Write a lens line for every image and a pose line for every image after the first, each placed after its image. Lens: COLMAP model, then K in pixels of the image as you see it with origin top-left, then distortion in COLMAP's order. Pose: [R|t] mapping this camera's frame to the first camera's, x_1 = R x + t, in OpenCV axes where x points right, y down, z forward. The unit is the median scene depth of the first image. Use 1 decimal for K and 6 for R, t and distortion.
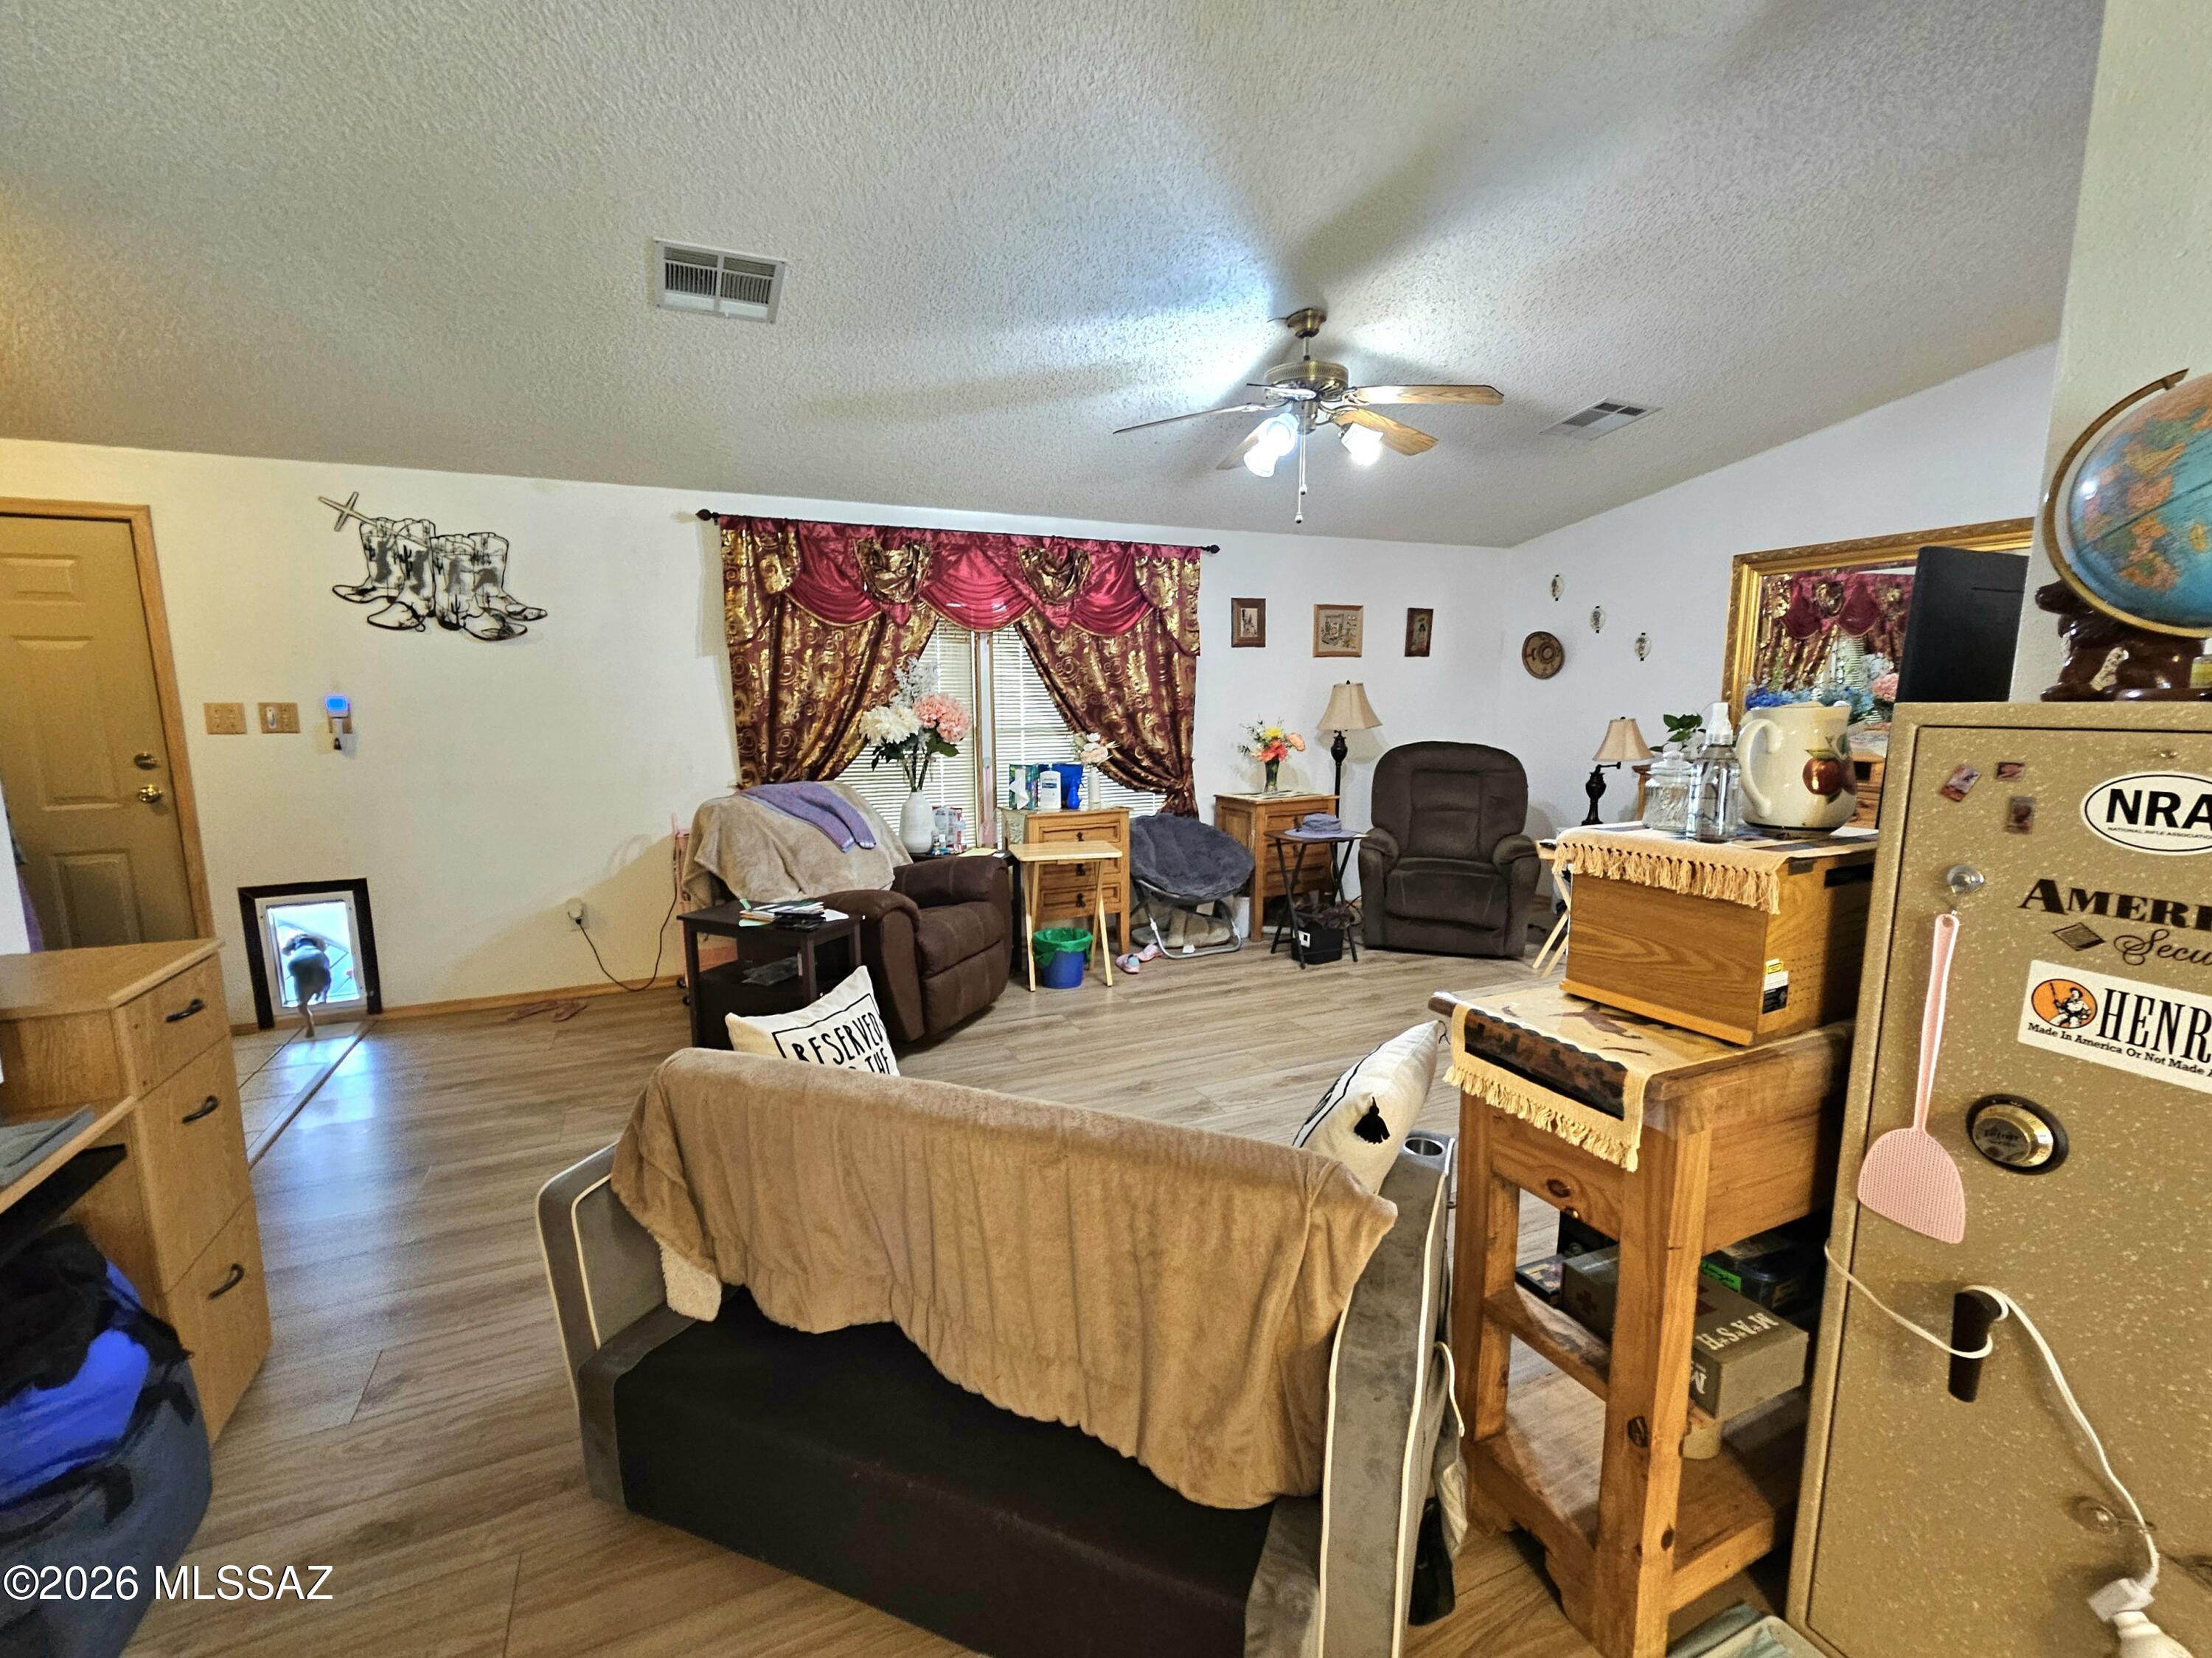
lens RADIAL K [[952.4, 0, 1112.5], [0, 952.4, 835.3], [0, 0, 1]] dist [0.002438, -0.000035]
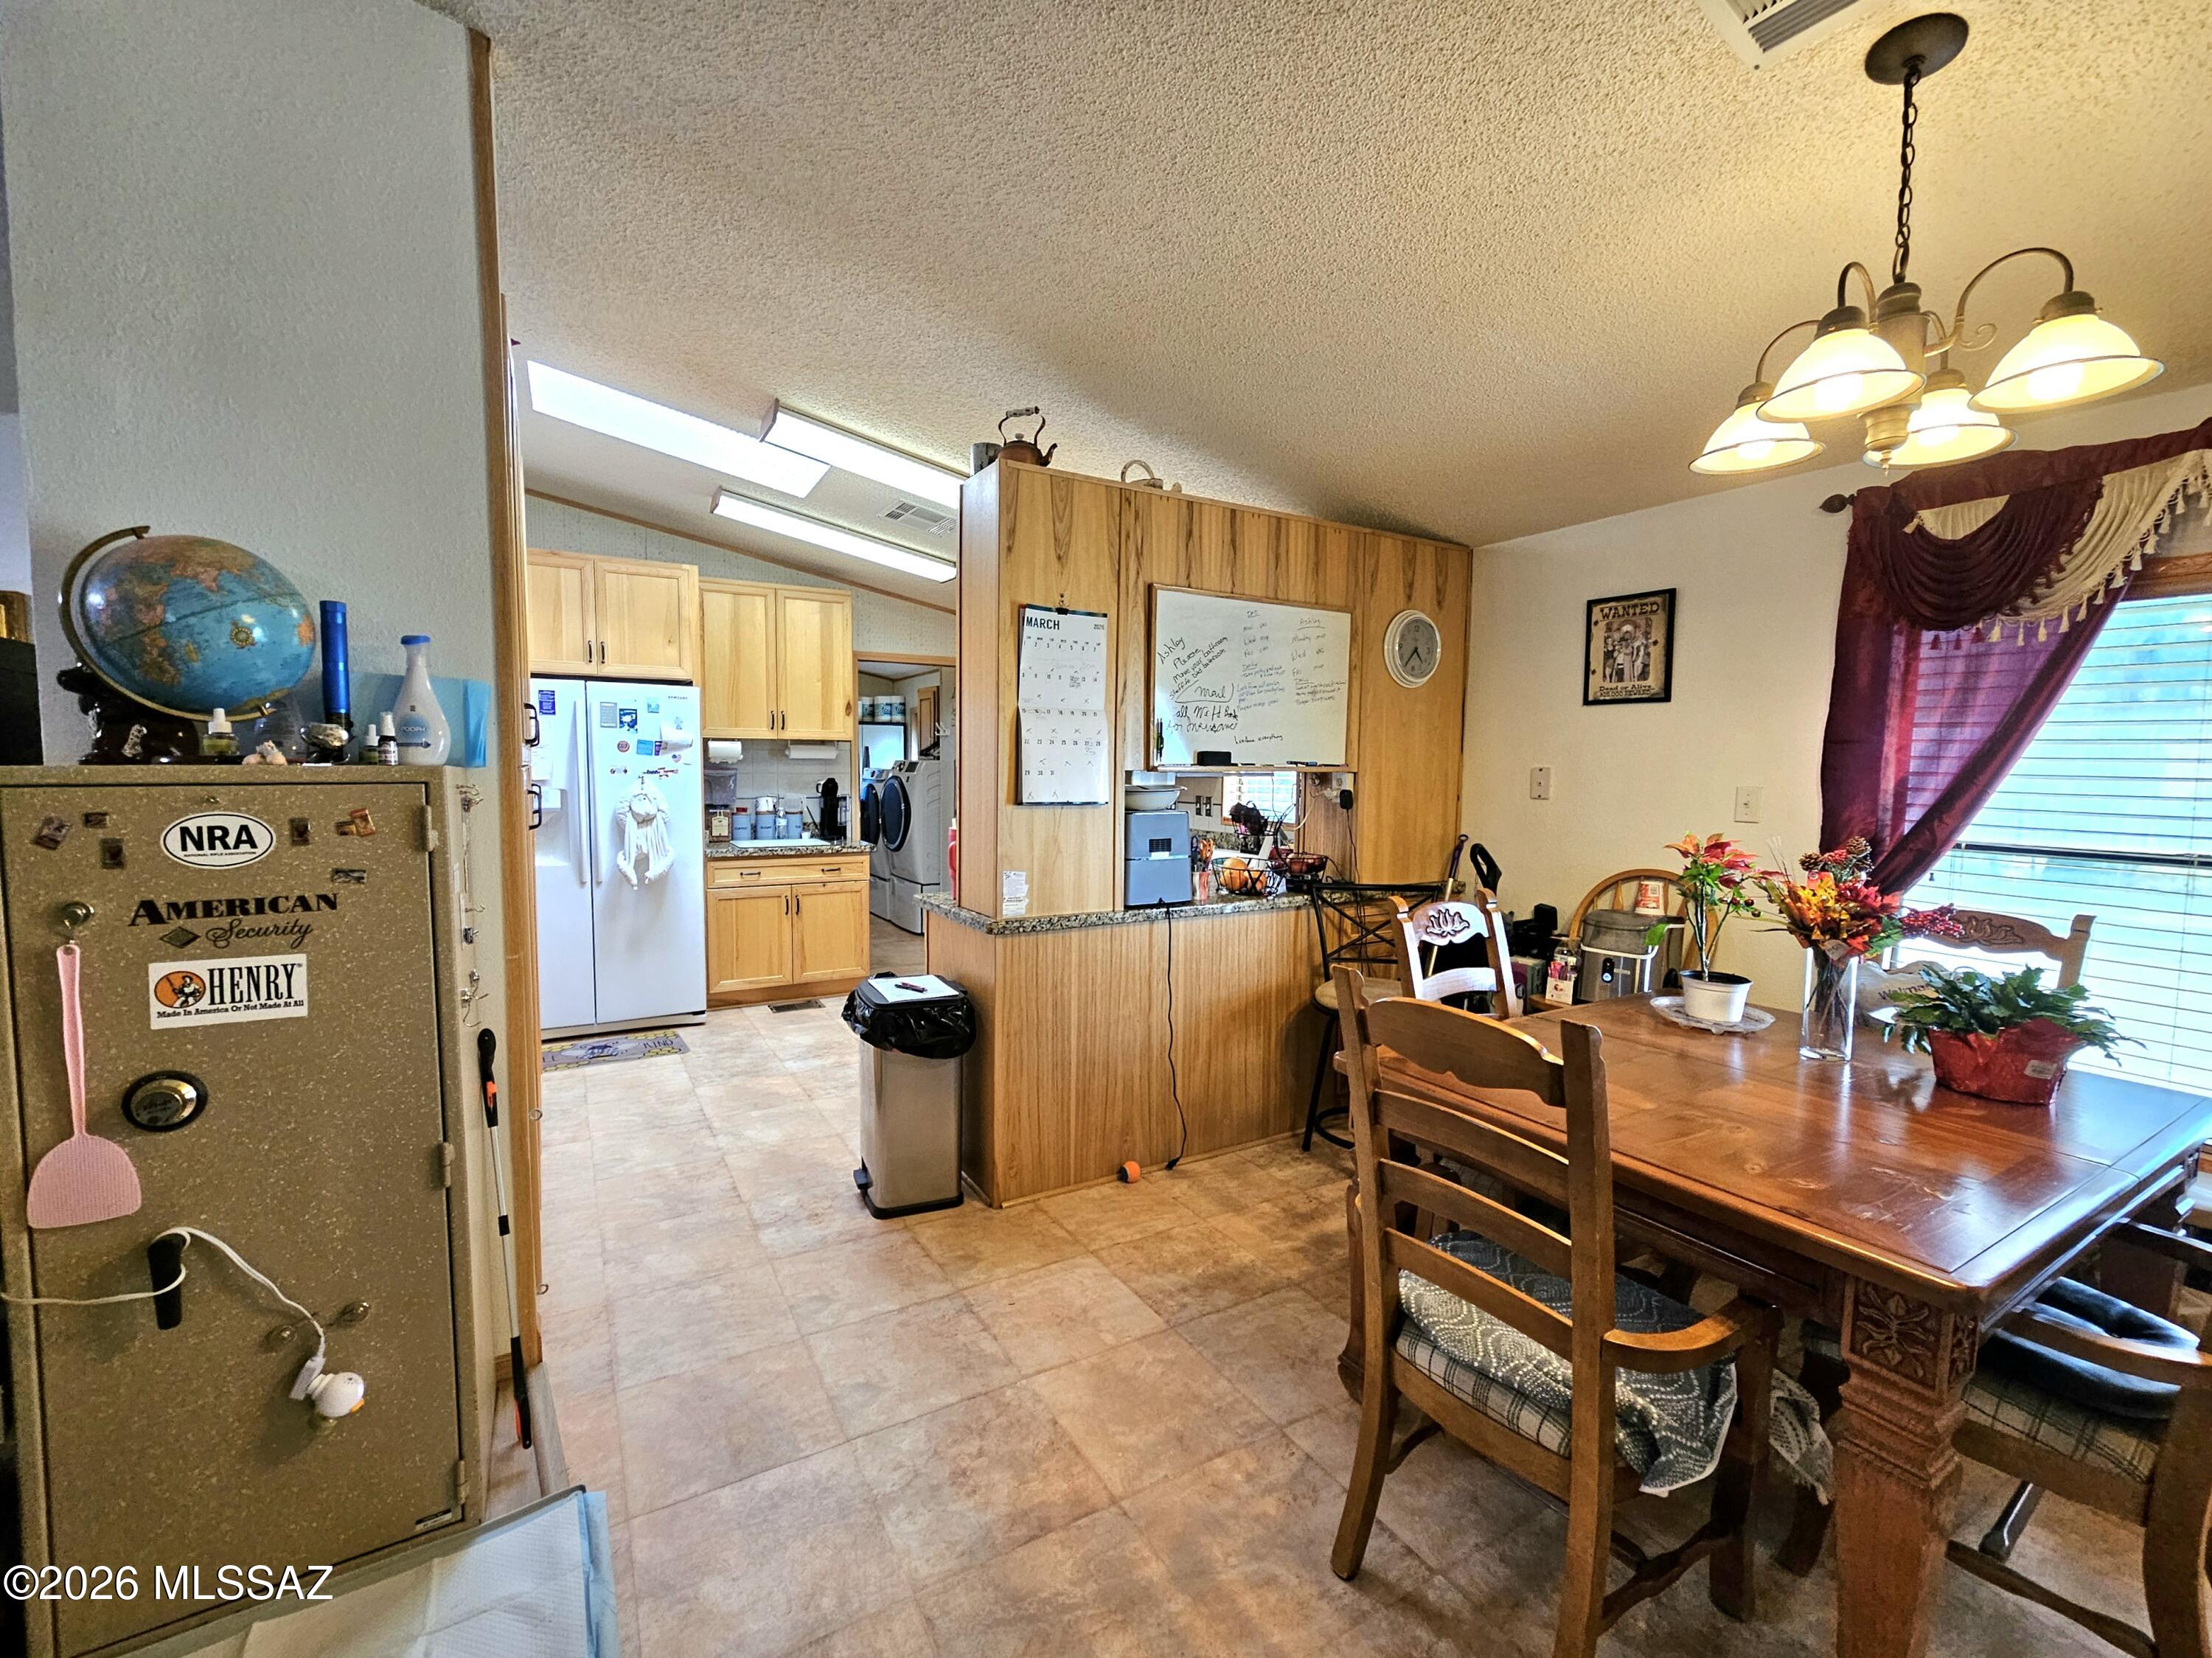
lens RADIAL K [[952.4, 0, 1112.5], [0, 952.4, 835.3], [0, 0, 1]] dist [0.002438, -0.000035]
pose [[-0.105923, -0.066492, 0.992149, -0.440342], [0.143474, 0.986299, 0.081417, 0.041825], [-0.983969, 0.150972, -0.094932, -0.181188]]
